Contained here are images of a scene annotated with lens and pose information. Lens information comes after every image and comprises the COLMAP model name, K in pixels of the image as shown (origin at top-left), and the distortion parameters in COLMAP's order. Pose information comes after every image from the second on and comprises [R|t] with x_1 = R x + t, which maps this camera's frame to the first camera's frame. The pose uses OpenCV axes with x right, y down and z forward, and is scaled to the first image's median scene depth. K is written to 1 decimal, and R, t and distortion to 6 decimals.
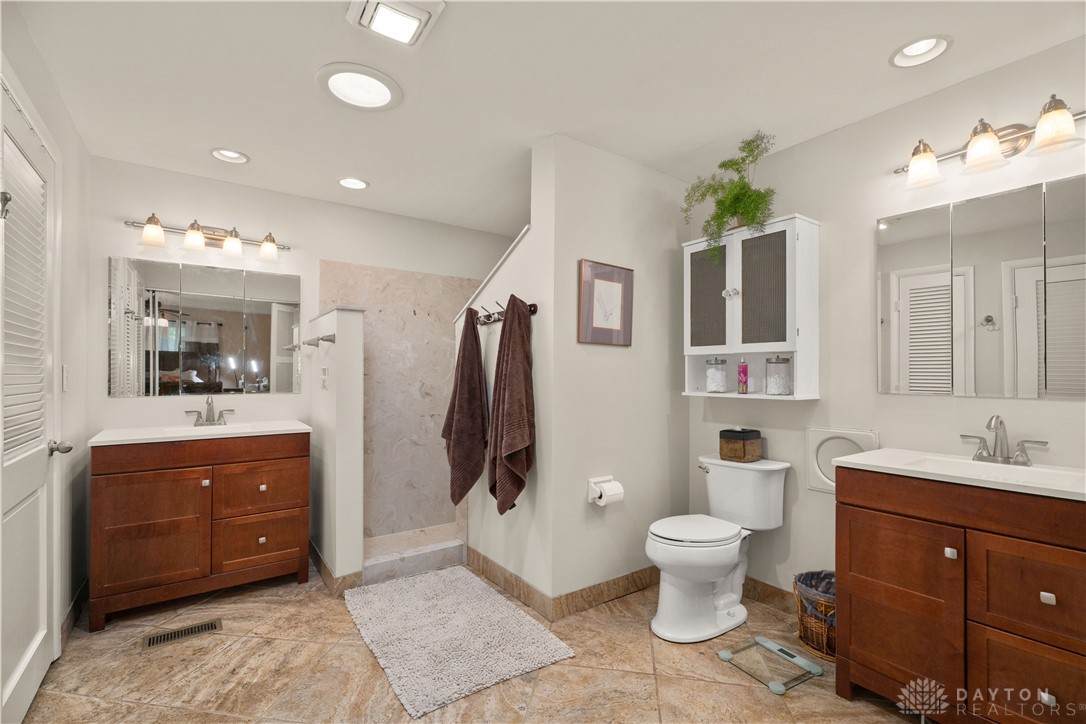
lens RADIAL K [[485.1, 0, 540.3], [0, 485.1, 366.3], [0, 0, 1]] dist [-0.005445, 0.001199]
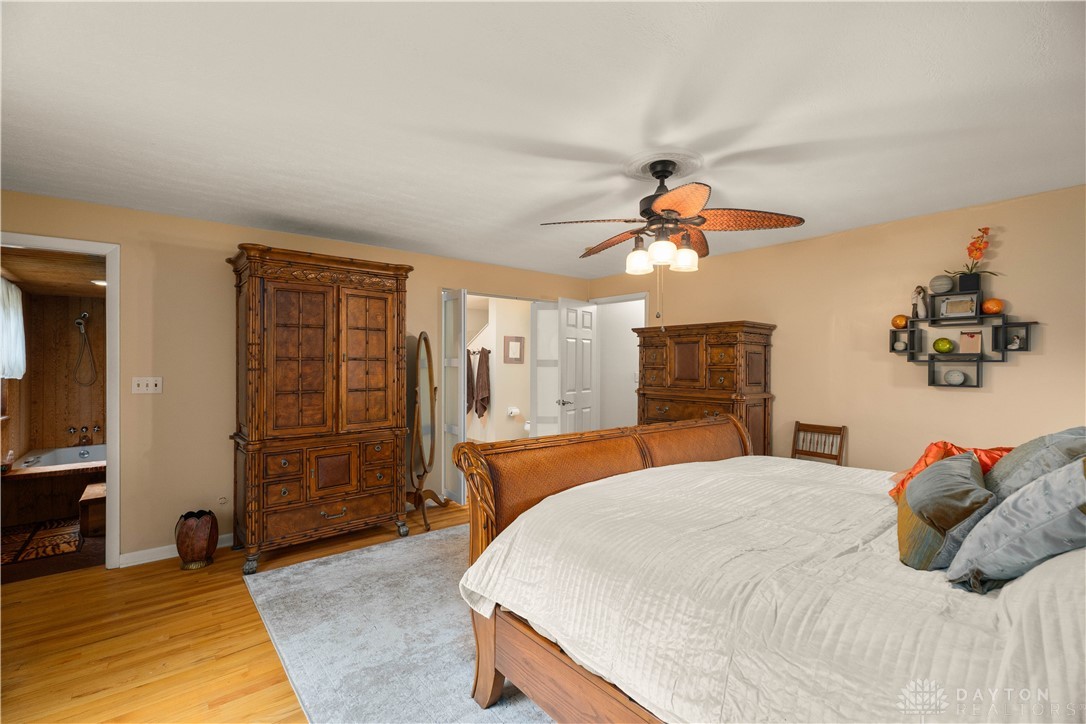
lens RADIAL K [[485.1, 0, 546.6], [0, 485.1, 364.9], [0, 0, 1]] dist [-0.005445, 0.001199]
pose [[0.998388, -0.002066, 0.056719, 0.166963], [0.001720, 0.999980, 0.006148, -0.052283], [-0.056731, -0.006040, 0.998371, -2.024473]]
